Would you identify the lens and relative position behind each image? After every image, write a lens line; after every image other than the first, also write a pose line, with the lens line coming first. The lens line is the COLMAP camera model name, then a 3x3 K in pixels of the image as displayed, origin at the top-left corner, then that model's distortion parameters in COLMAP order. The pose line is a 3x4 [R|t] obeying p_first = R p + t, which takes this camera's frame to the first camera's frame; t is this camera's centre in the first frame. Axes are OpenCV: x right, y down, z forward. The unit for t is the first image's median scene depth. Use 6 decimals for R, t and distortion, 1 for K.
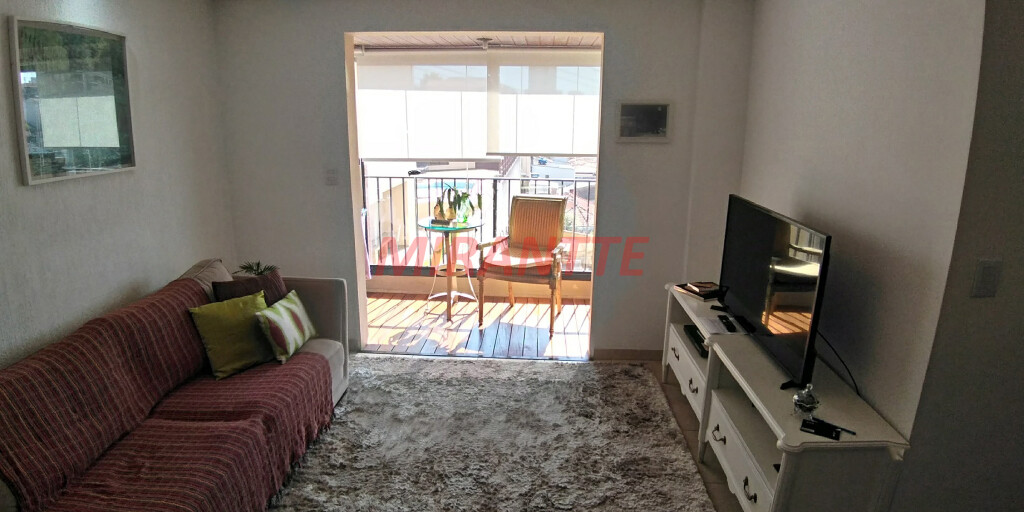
lens RADIAL K [[562.2, 0, 500.2], [0, 562.2, 252.4], [0, 0, 1]] dist [-0.107878, 0.001343]
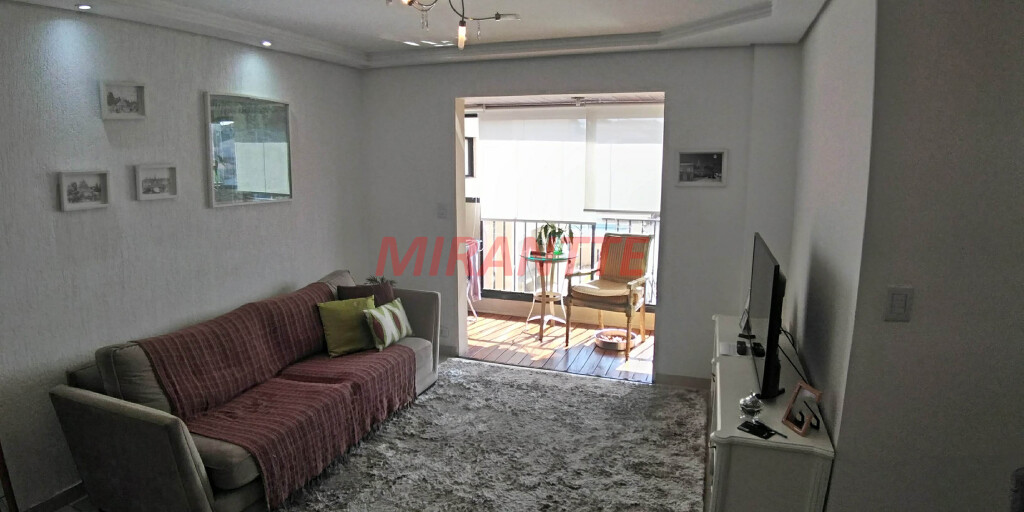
lens RADIAL K [[558.8, 0, 506.6], [0, 558.8, 241.7], [0, 0, 1]] dist [-0.064066, -0.017311]
pose [[0.959055, 0.034315, -0.281132, 0.237516], [-0.060548, 0.994526, -0.085164, 0.035999], [0.276671, 0.098699, 0.955883, -0.185711]]
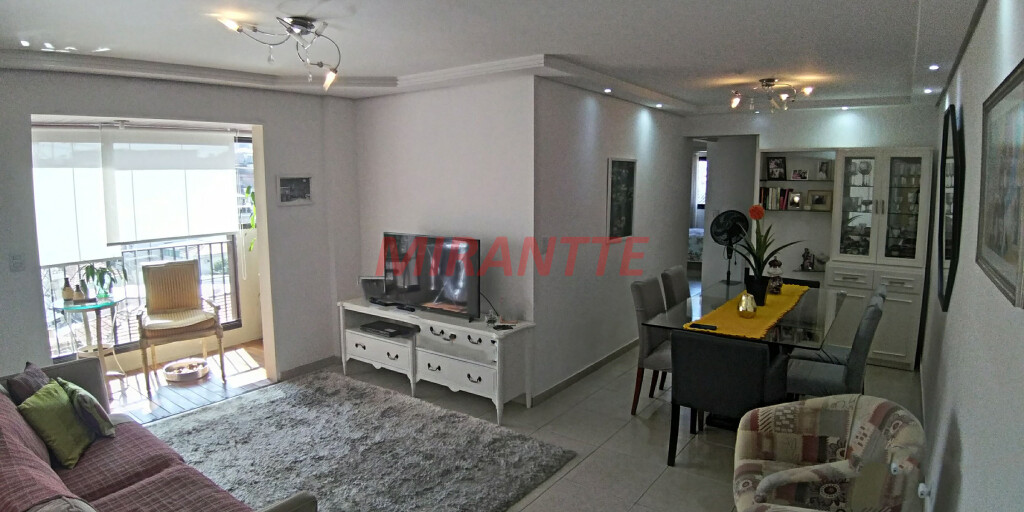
lens RADIAL K [[558.8, 0, 506.6], [0, 558.8, 241.7], [0, 0, 1]] dist [-0.064066, -0.017311]
pose [[0.542523, -0.105834, 0.833348, -0.704933], [0.212236, 0.977117, -0.014077, 0.019264], [-0.812789, 0.184503, 0.552570, -0.168244]]
